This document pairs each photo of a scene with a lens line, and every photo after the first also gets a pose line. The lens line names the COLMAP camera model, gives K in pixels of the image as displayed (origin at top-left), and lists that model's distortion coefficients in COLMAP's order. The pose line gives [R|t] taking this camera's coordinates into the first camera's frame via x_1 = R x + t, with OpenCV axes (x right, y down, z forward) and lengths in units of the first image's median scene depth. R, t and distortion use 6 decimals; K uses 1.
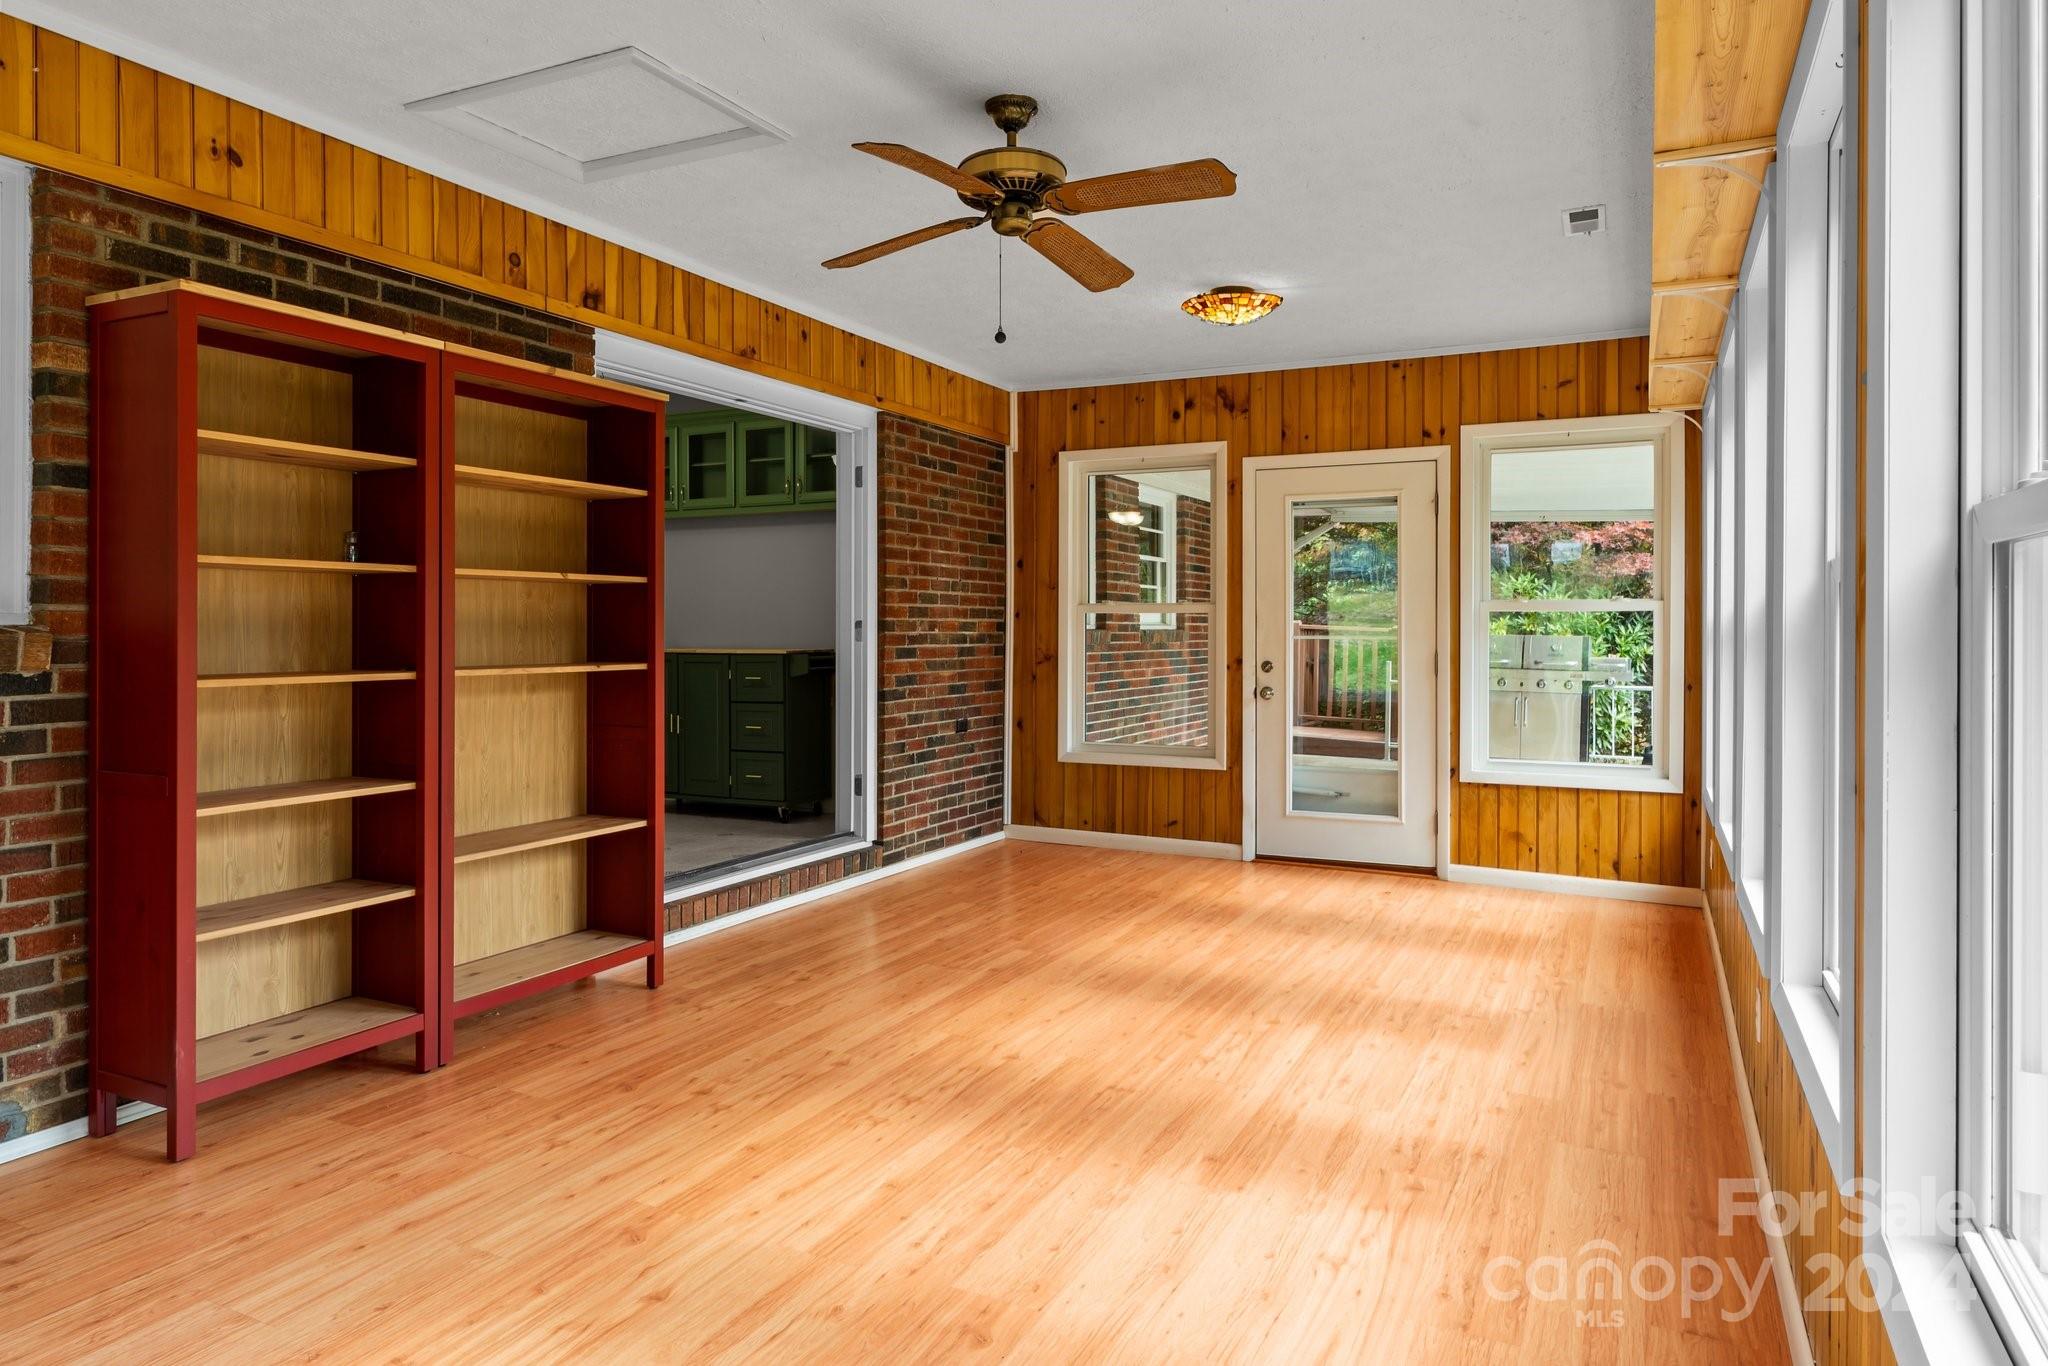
lens RADIAL K [[1289.8, 0, 1012.5], [0, 1289.8, 634.2], [0, 0, 1]] dist [-0.016433, 0.009639]
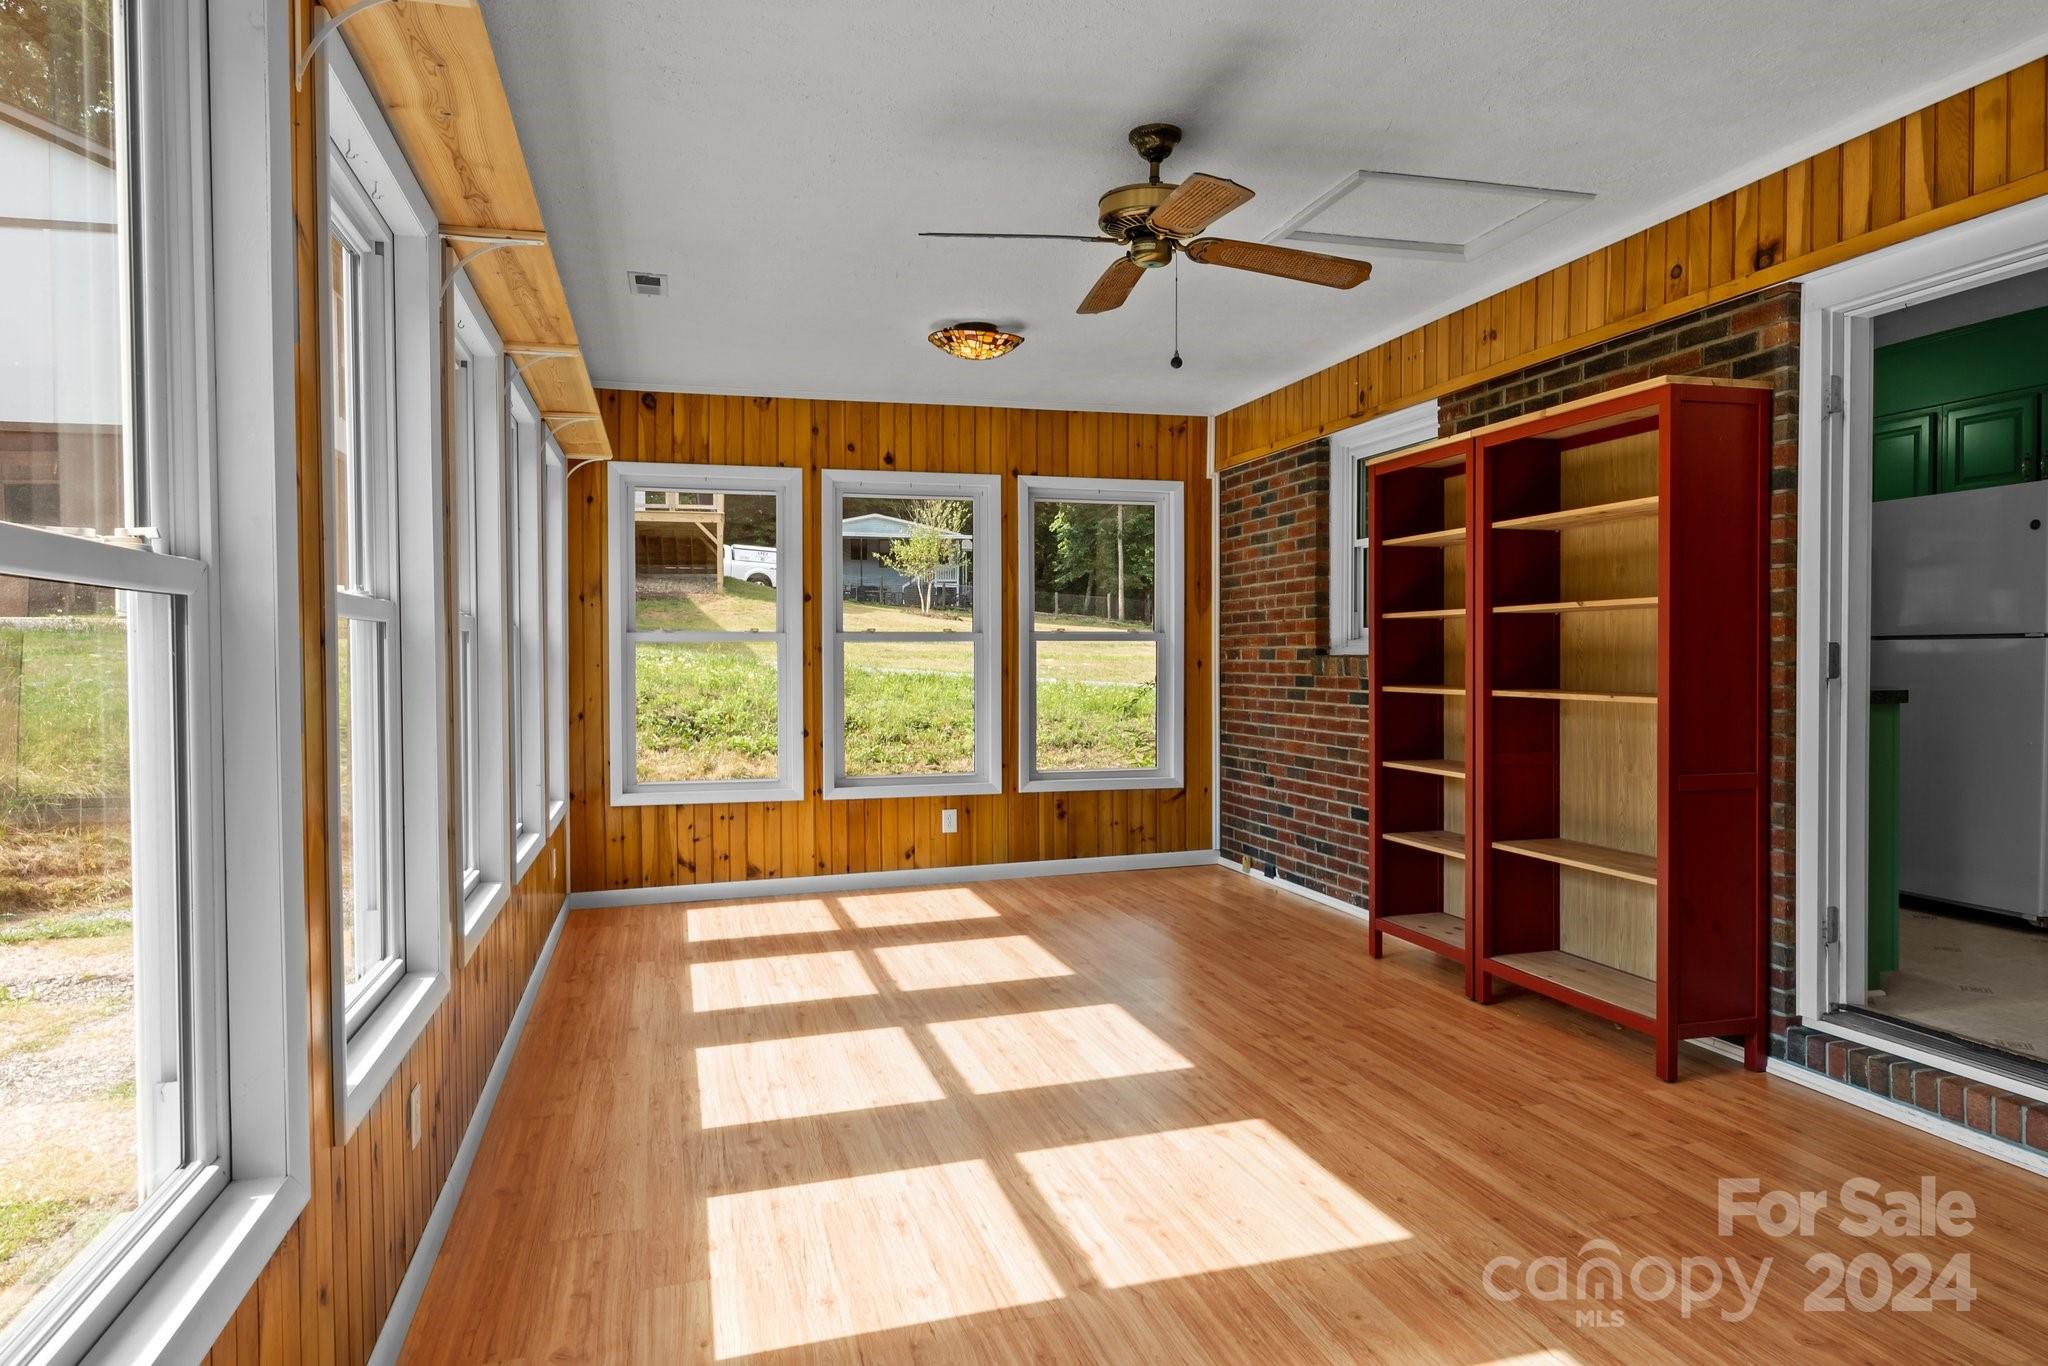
lens RADIAL K [[1289.8, 0, 1026.1], [0, 1289.8, 681.6], [0, 0, 1]] dist [-0.016433, 0.009639]
pose [[-0.747858, 0.016453, -0.663654, 0.707966], [0.001342, 0.999728, 0.023272, -0.009762], [0.663857, 0.016513, -0.747677, 1.604411]]
